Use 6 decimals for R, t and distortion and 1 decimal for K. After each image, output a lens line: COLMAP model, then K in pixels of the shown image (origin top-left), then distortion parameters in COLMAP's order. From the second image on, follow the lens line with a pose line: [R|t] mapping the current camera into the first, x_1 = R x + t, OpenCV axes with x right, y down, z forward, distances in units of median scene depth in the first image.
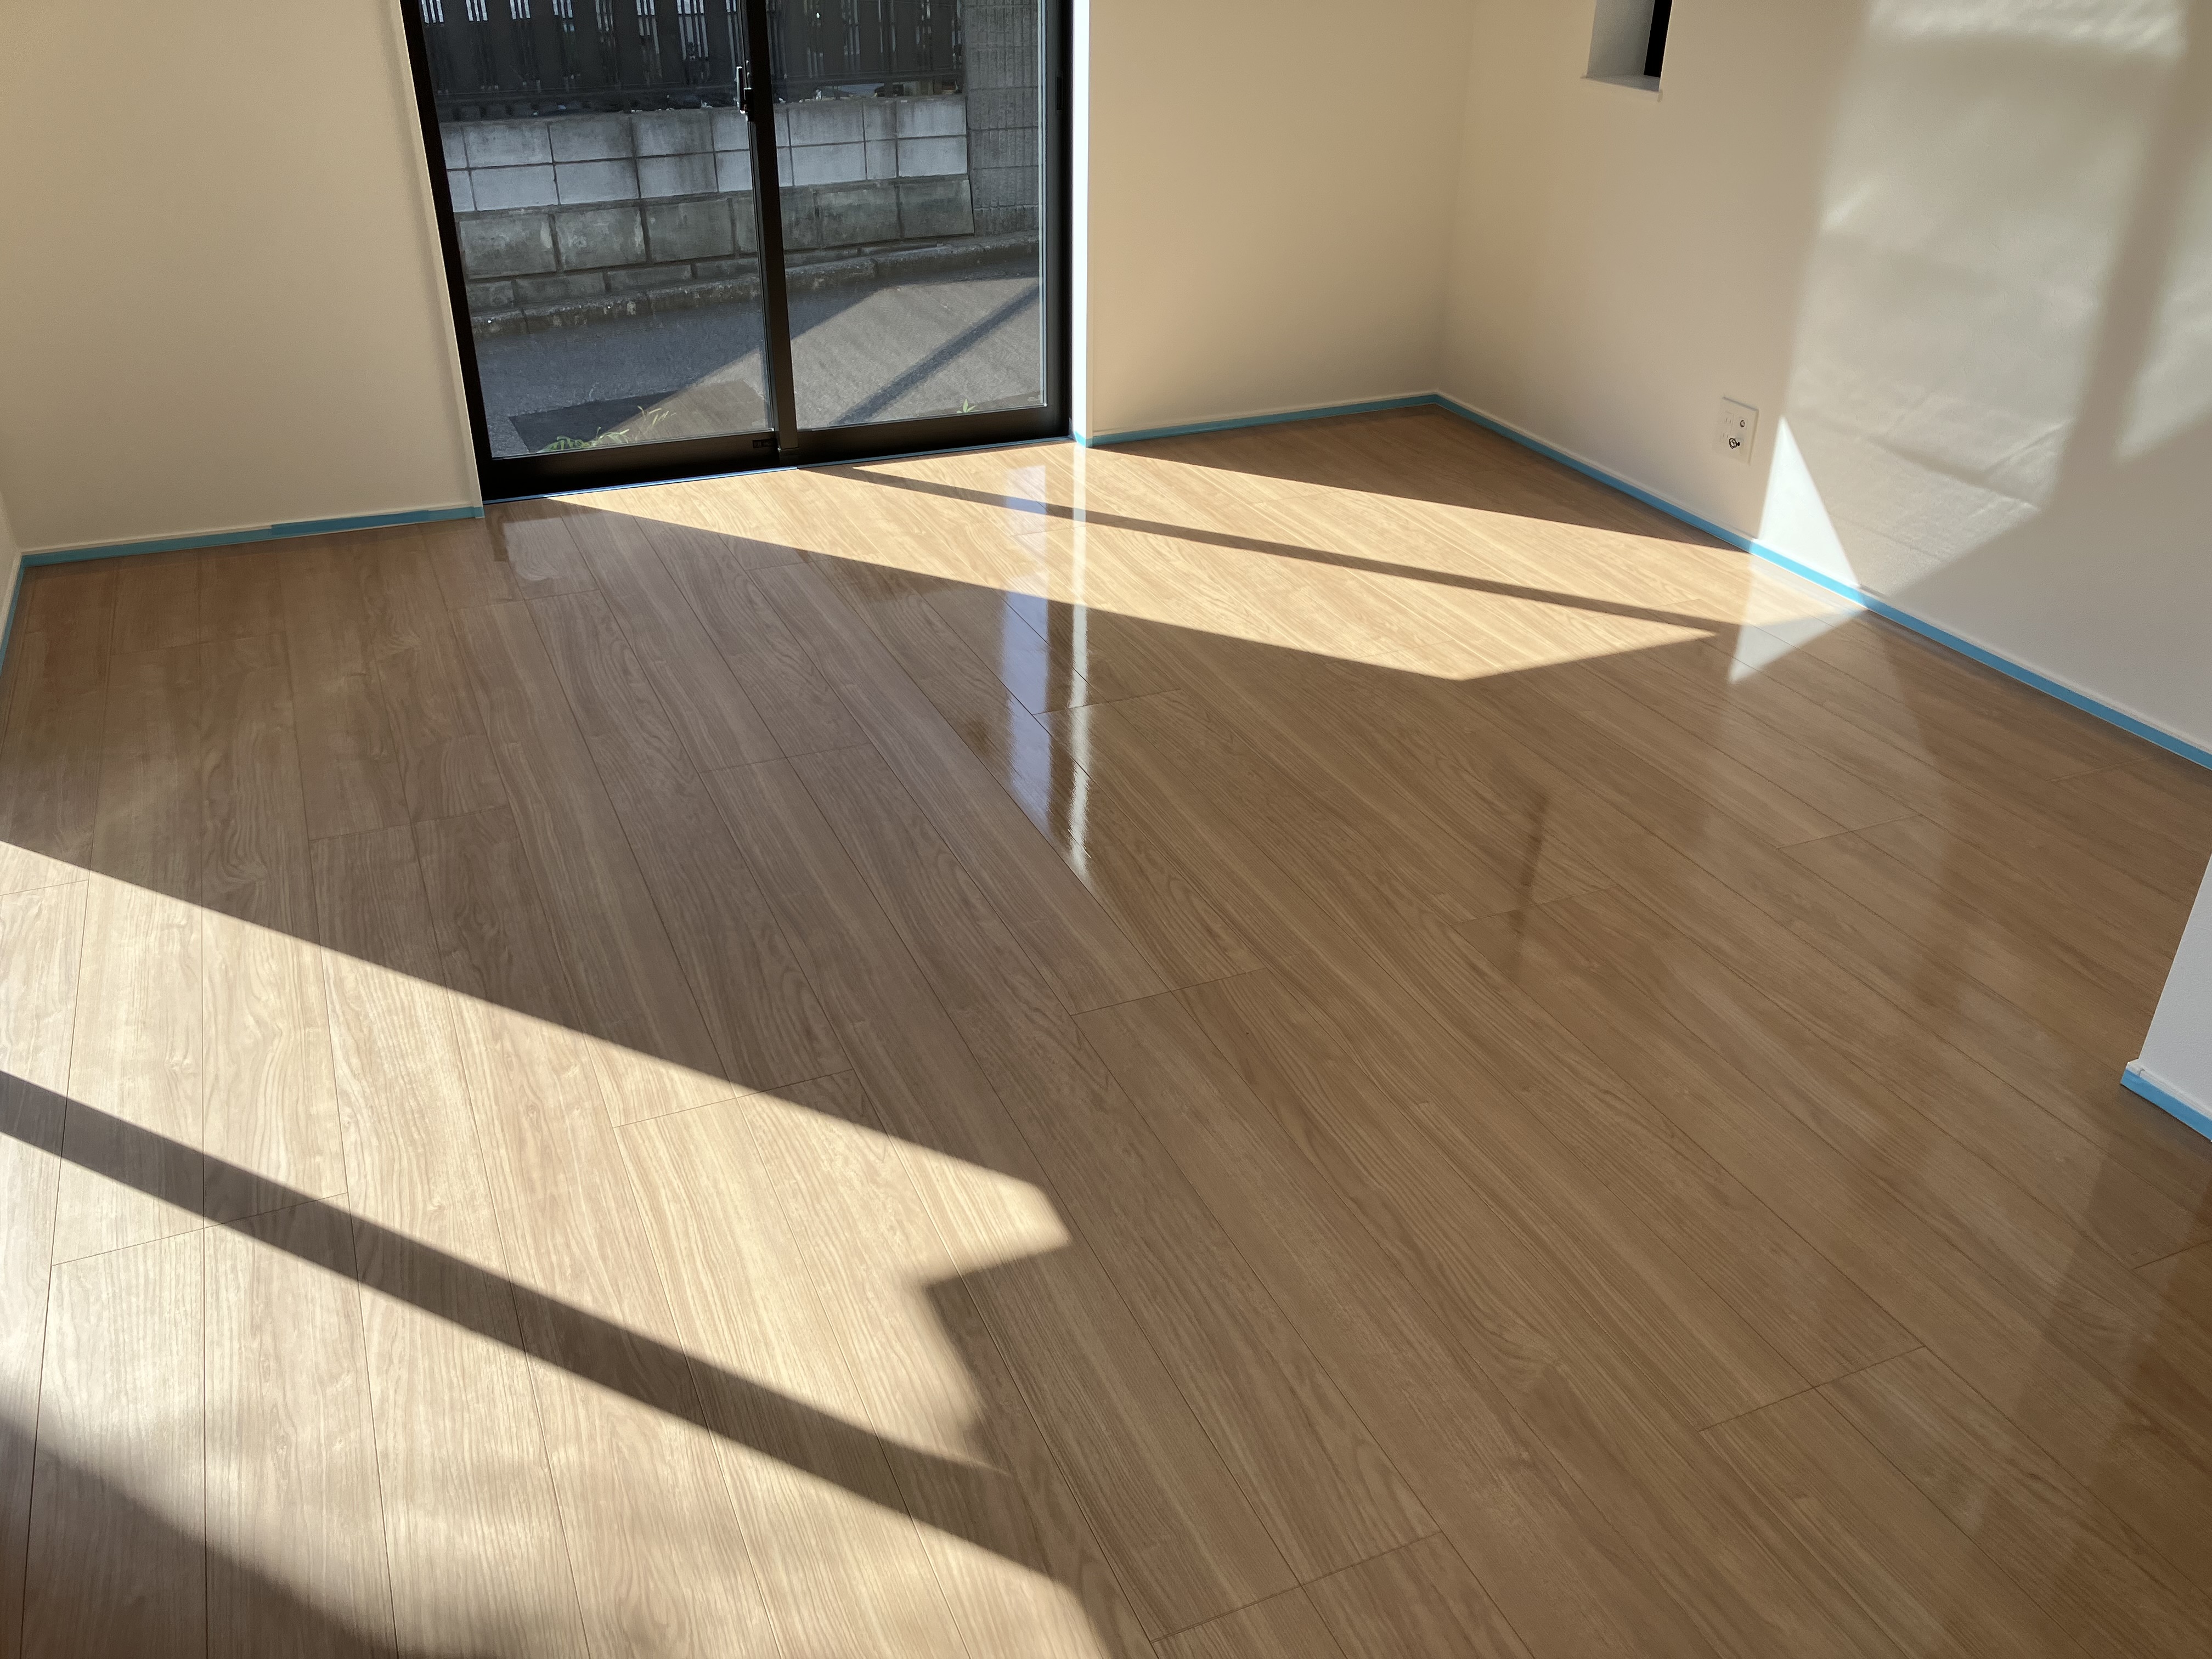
lens RADIAL K [[1809.9, 0, 1106.0], [0, 1809.9, 829.5], [0, 0, 1]] dist [0.033904, -0.015516]
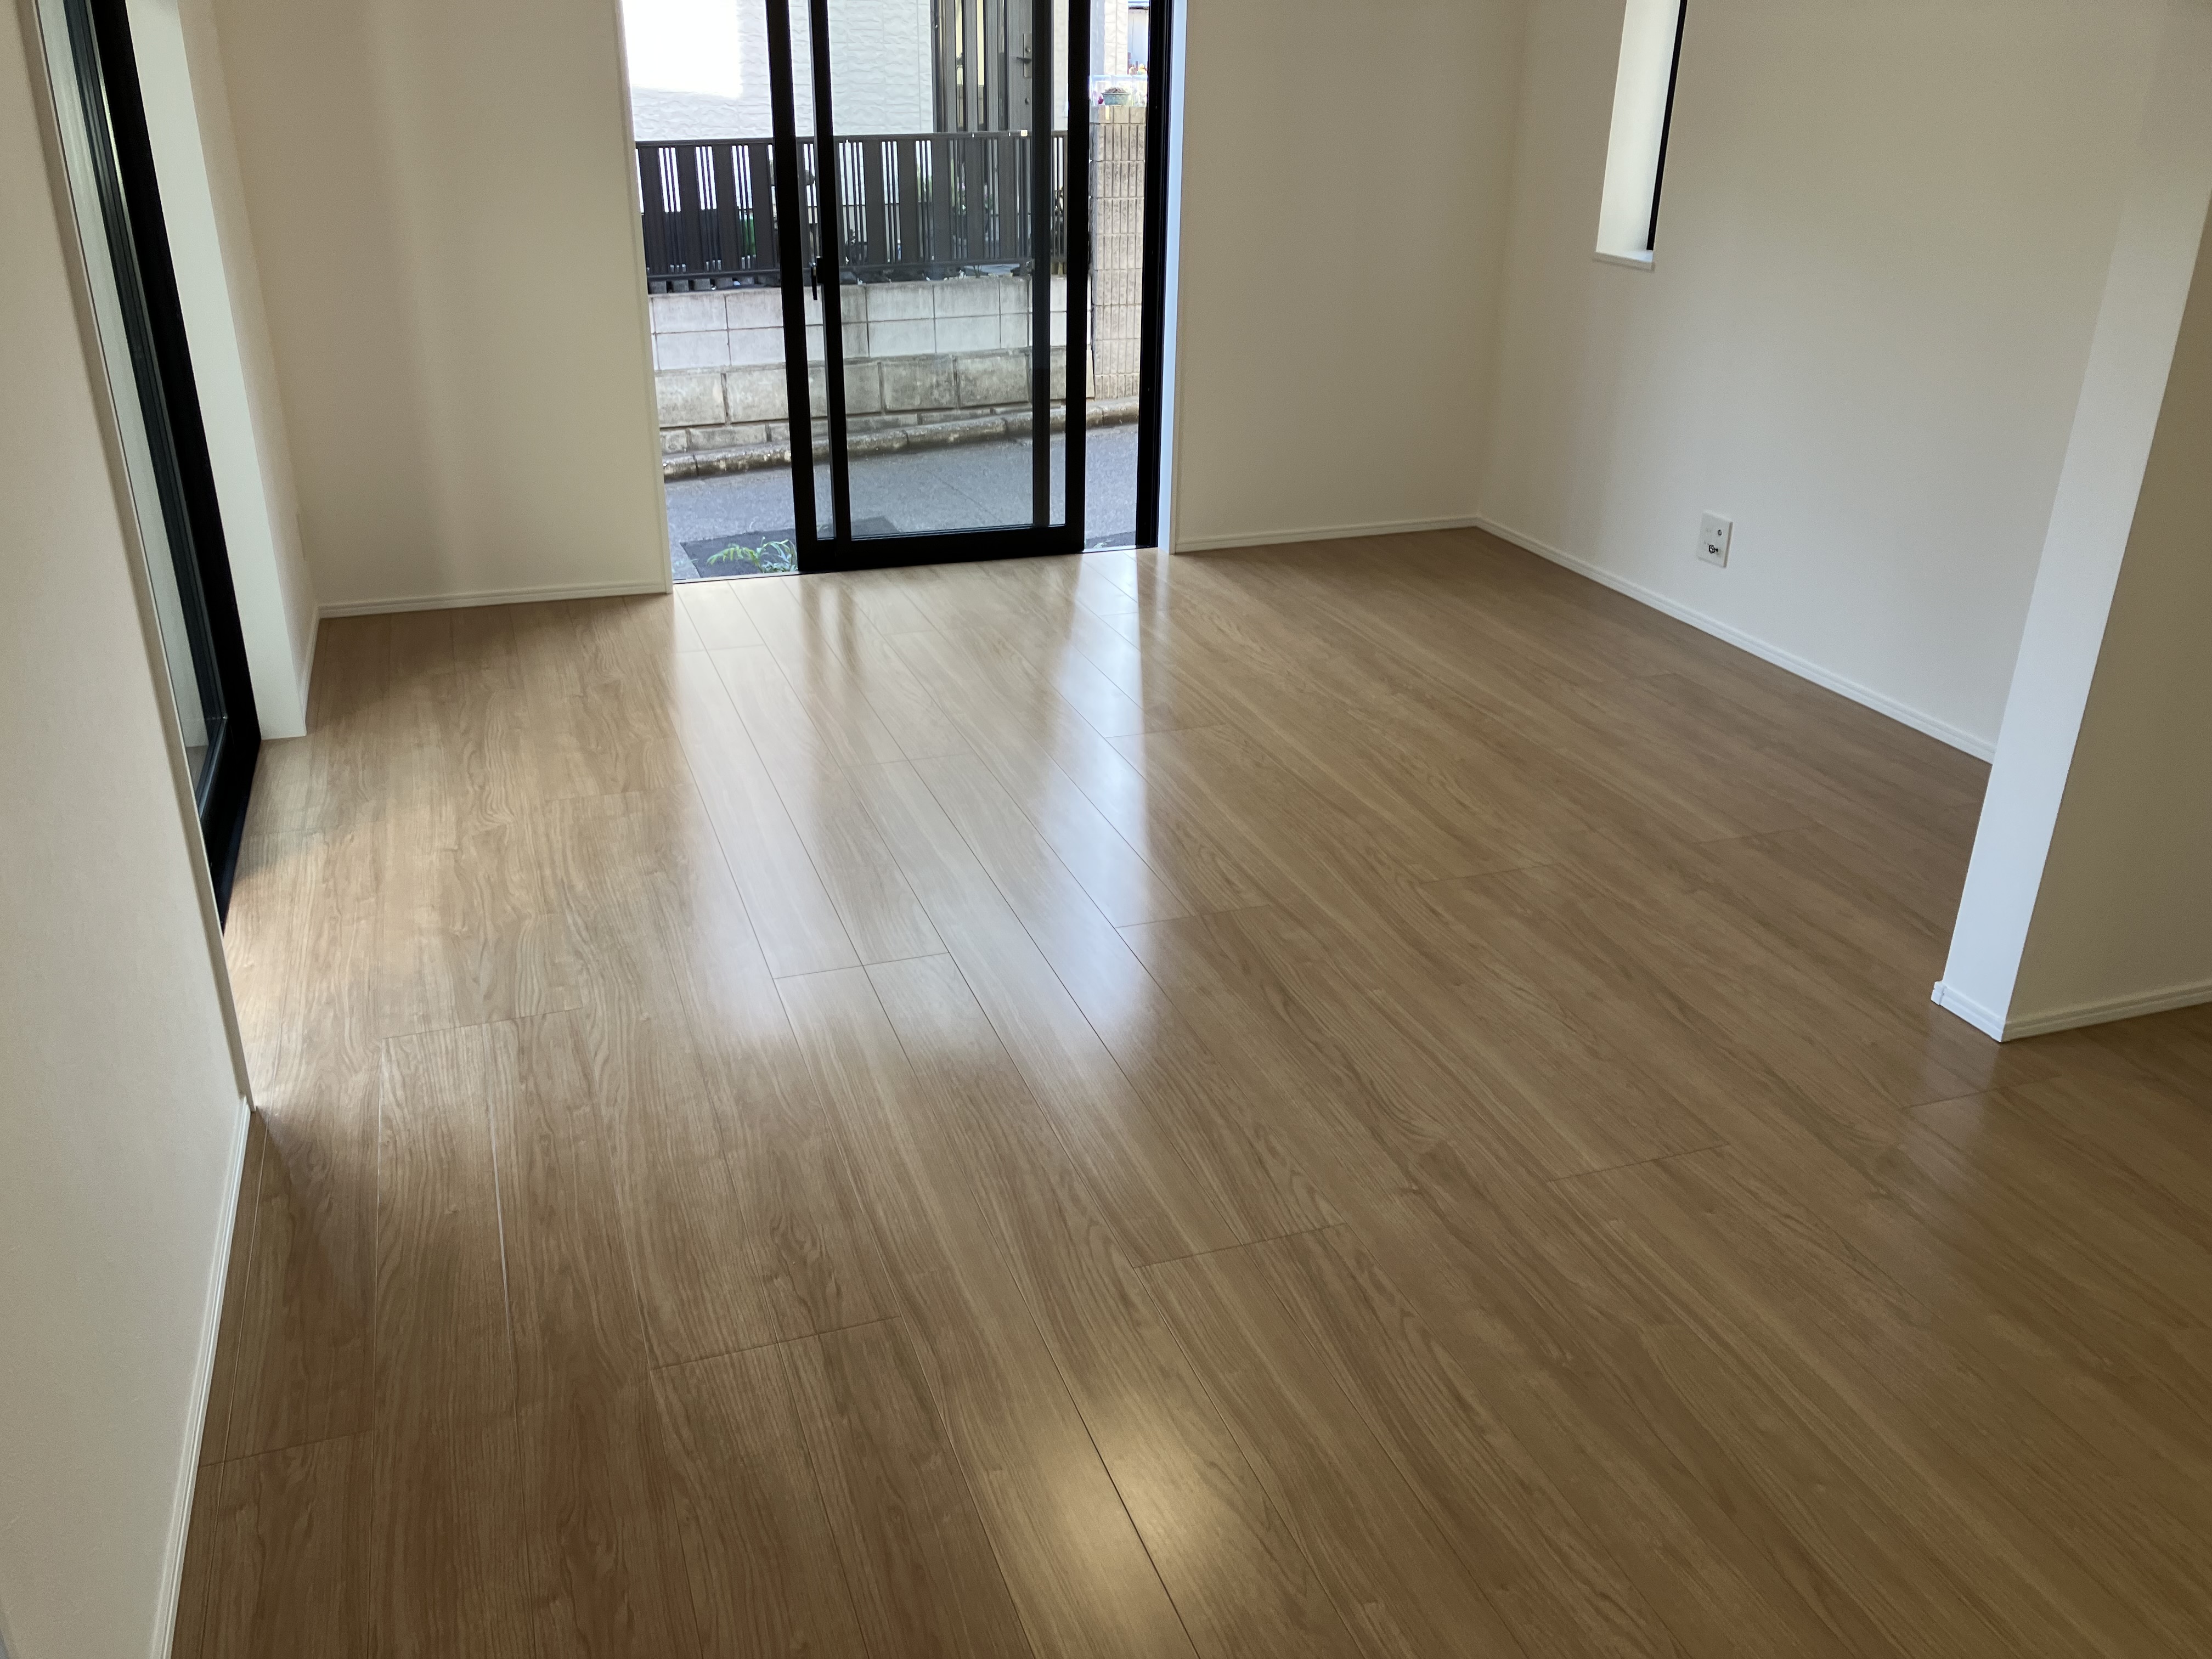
lens RADIAL K [[1814.1, 0, 1092.9], [0, 1814.1, 830.1], [0, 0, 1]] dist [0.118699, -0.232894]
pose [[0.996920, 0.029674, -0.072599, 0.041079], [-0.036488, 0.994864, -0.094420, 0.111172], [0.069424, 0.096778, 0.992882, -0.224201]]
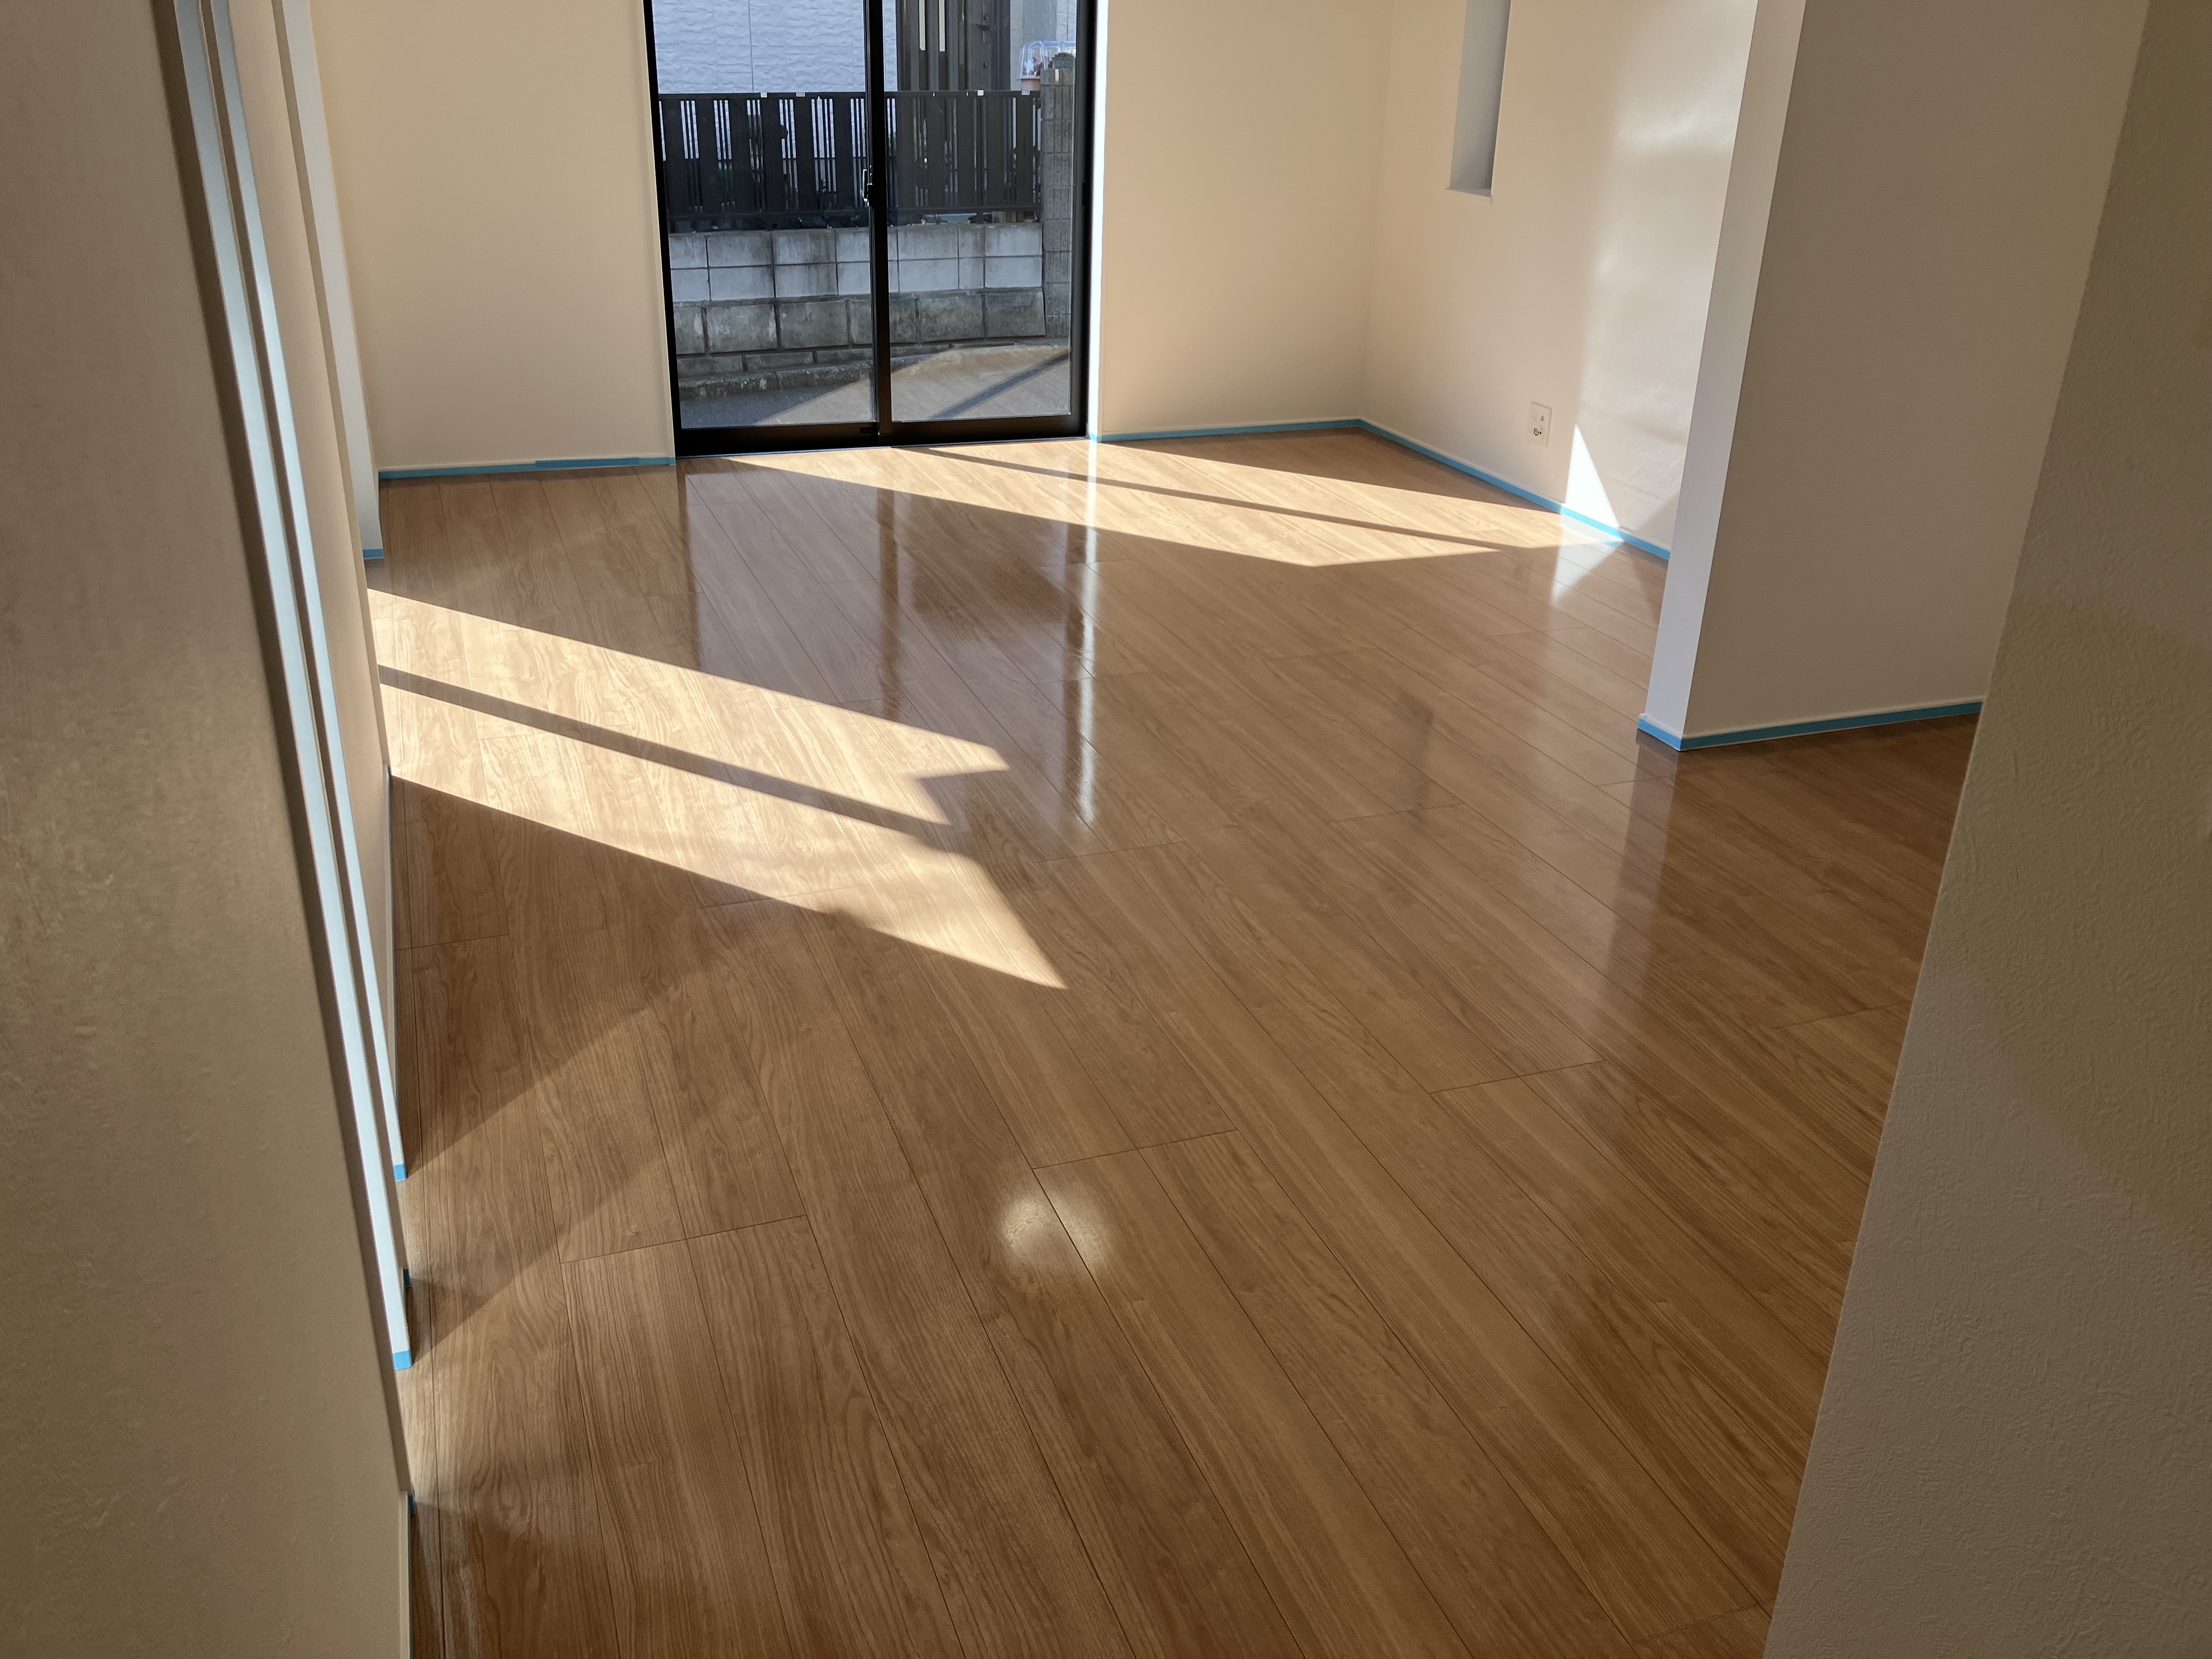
lens RADIAL K [[1828.6, 0, 1101.6], [0, 1828.6, 777.5], [0, 0, 1]] dist [0.179082, -0.452966]
pose [[0.998262, 0.032152, -0.049391, 0.094697], [-0.037455, 0.993169, -0.110512, 0.269246], [0.045500, 0.112170, 0.992647, -0.504358]]
